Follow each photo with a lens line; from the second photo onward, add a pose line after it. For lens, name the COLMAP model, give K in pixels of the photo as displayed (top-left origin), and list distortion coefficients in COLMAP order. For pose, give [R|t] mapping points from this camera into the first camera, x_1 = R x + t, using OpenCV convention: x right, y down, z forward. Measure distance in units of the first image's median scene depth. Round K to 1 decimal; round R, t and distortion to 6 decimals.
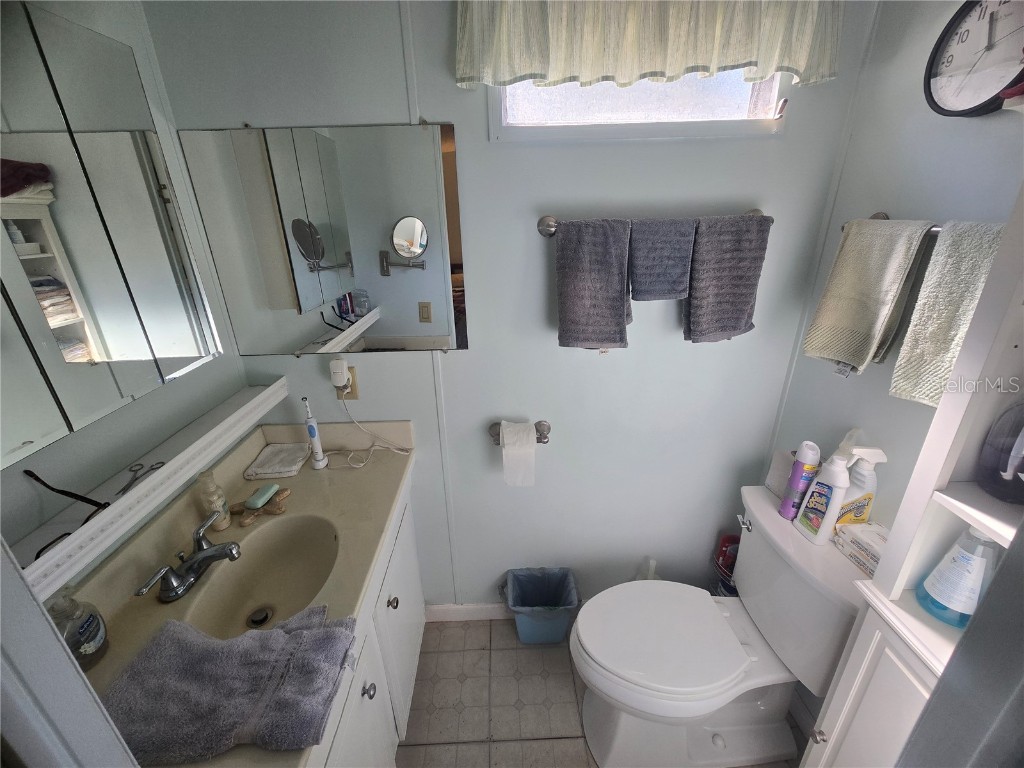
lens RADIAL K [[419.9, 0, 512.7], [0, 419.9, 382.9], [0, 0, 1]] dist [0.003207, 0.000201]
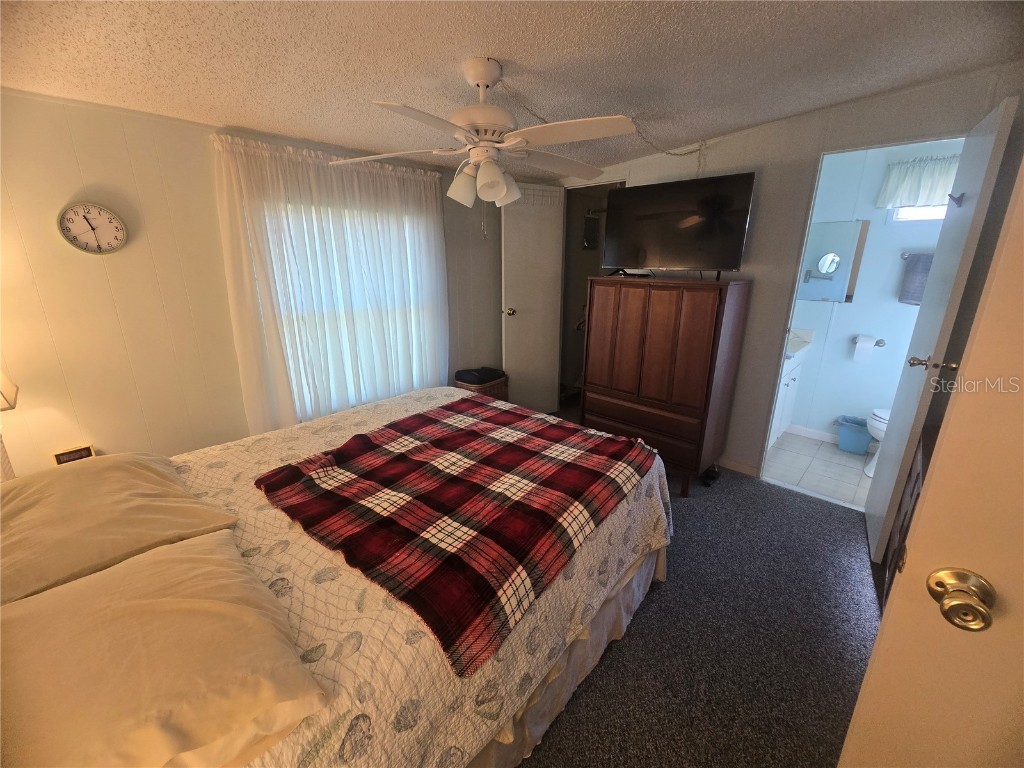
lens RADIAL K [[419.9, 0, 512.3], [0, 419.9, 384.4], [0, 0, 1]] dist [0.003207, 0.000201]
pose [[0.694803, 0.224797, -0.683165, 0.298386], [-0.276318, 0.960428, 0.035005, 0.821662], [0.664000, 0.164450, 0.729424, -2.014270]]
